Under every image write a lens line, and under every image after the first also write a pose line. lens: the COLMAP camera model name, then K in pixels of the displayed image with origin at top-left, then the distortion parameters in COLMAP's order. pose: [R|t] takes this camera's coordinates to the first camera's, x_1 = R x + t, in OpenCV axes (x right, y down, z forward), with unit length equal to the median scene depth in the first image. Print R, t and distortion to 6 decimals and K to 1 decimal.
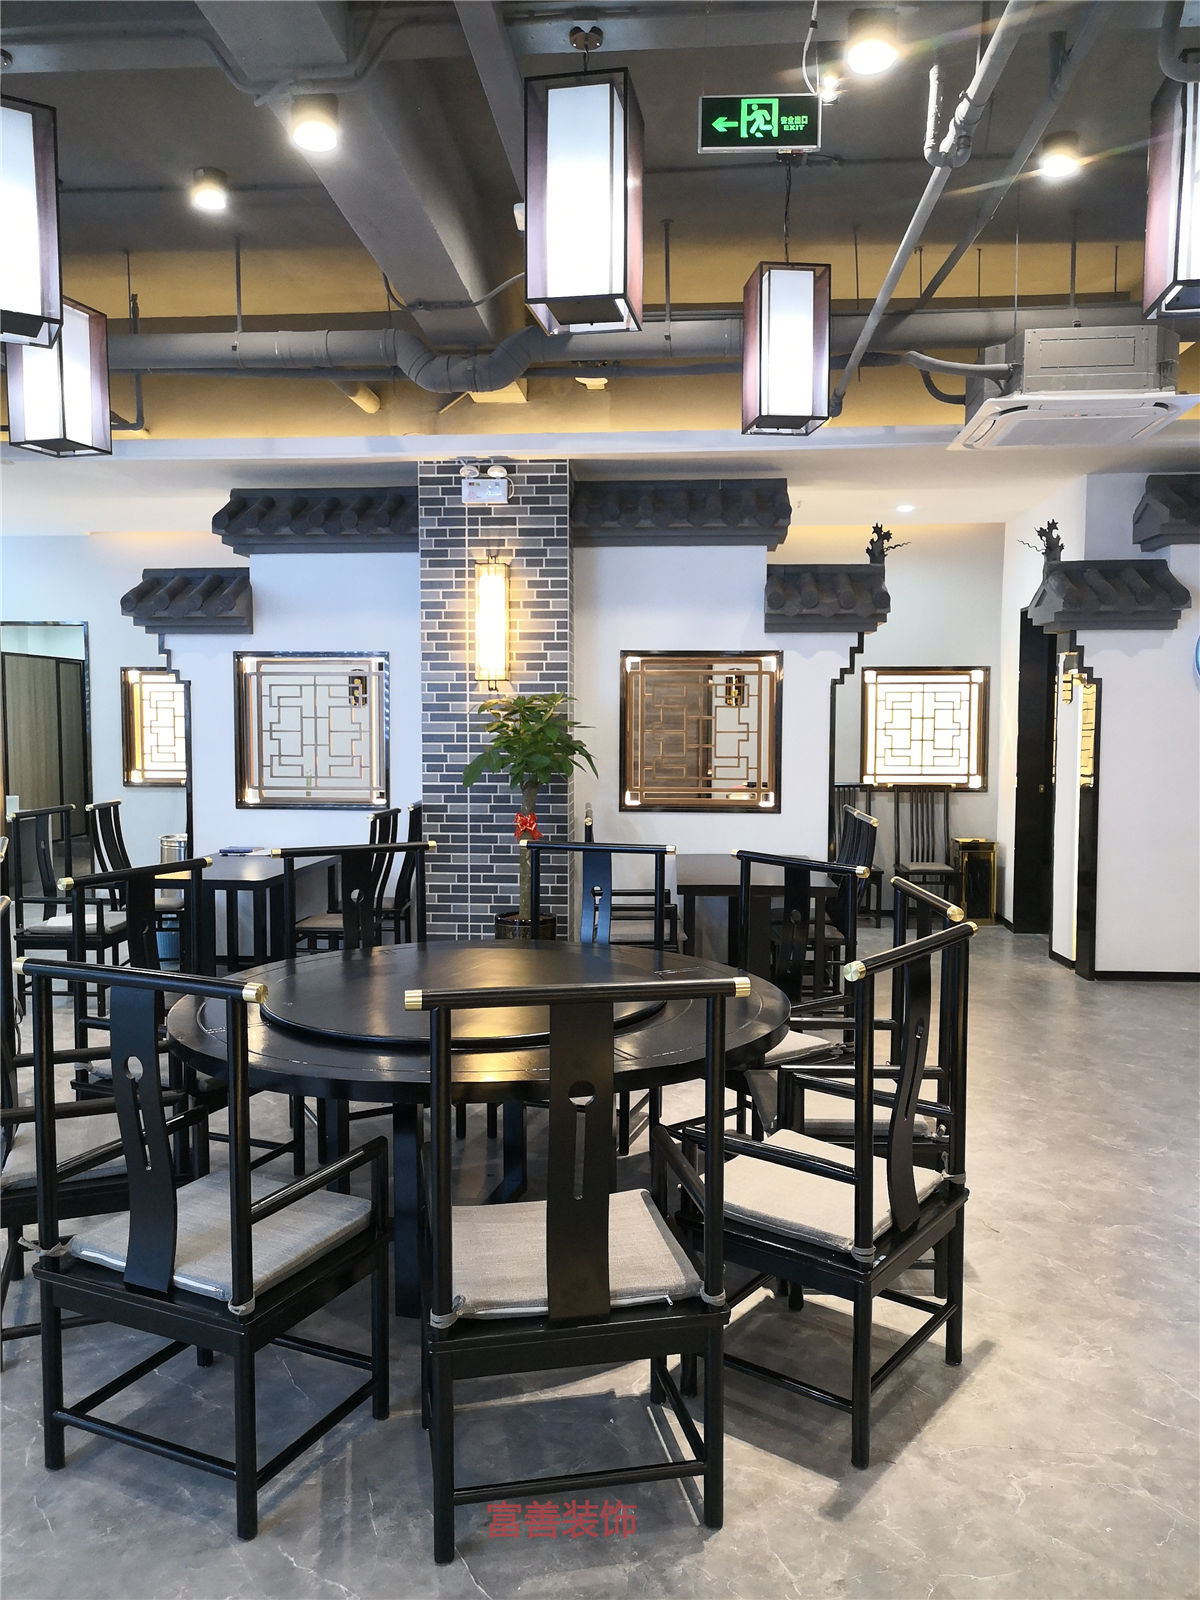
lens RADIAL K [[1200.4, 0, 617.1], [0, 1200.4, 803.0], [0, 0, 1]] dist [0.050533, -0.028768]
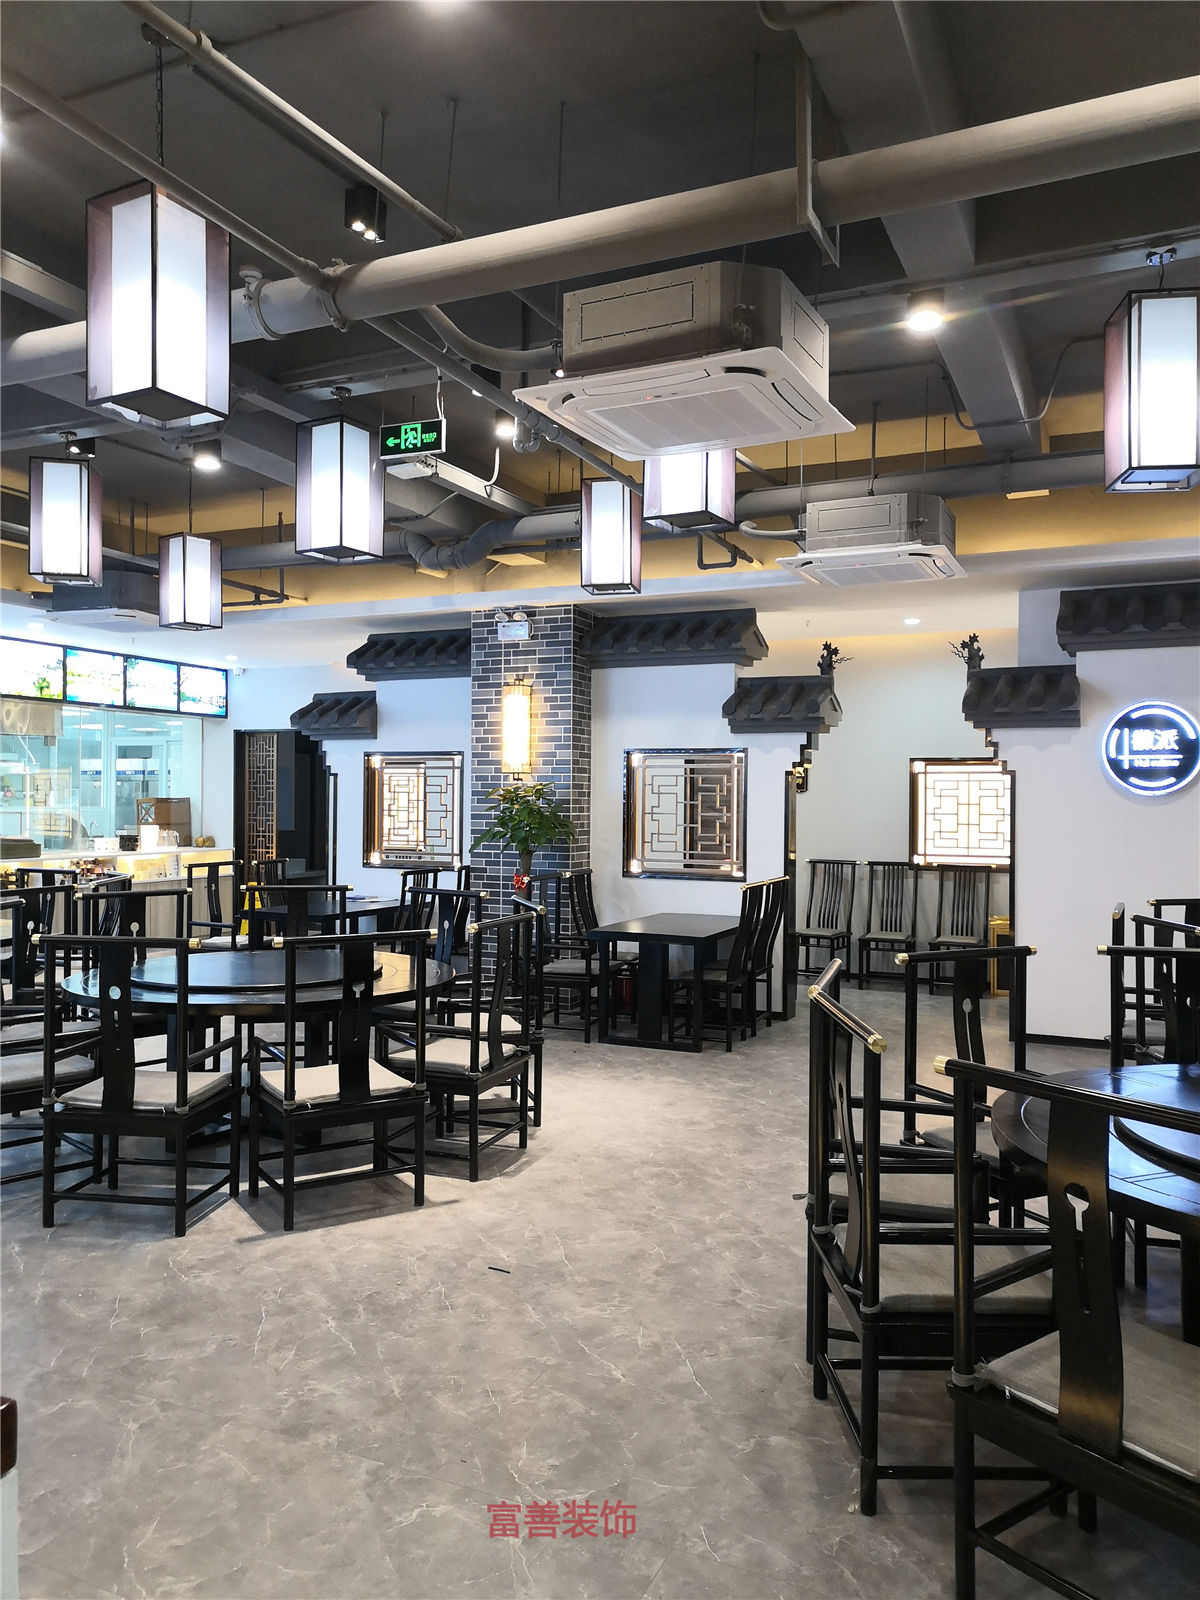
lens RADIAL K [[1200.4, 0, 610.3], [0, 1200.4, 800.7], [0, 0, 1]] dist [0.050533, -0.028768]
pose [[0.937556, 0.005964, -0.347783, 0.449493], [-0.030664, 0.997377, -0.065562, 0.010827], [0.346479, 0.072133, 0.935280, -0.186233]]
